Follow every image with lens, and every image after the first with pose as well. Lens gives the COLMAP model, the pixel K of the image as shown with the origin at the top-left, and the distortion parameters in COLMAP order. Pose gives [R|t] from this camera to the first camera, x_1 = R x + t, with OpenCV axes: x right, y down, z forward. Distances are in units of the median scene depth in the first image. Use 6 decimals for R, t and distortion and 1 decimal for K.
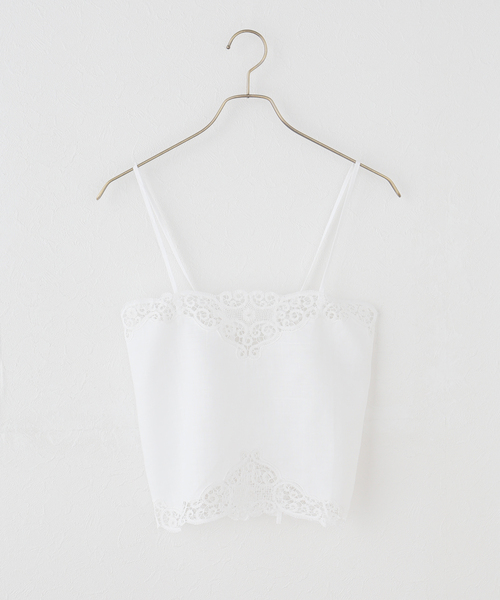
lens RADIAL K [[1162.5, 0, 249.5], [0, 1162.5, 300.2], [0, 0, 1]] dist [-0.099315, 0.000000]
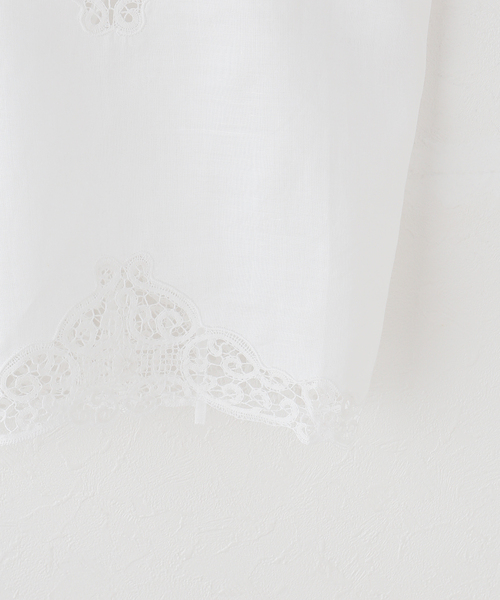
lens RADIAL K [[1834.6, 0, 250.3], [0, 1834.6, 301.7], [0, 0, 1]] dist [-0.032324, 0.000000]
pose [[0.999980, -0.005178, 0.003548, 0.042613], [0.004211, 0.972573, 0.232559, -0.004505], [-0.004654, -0.232539, 0.972576, 0.375595]]
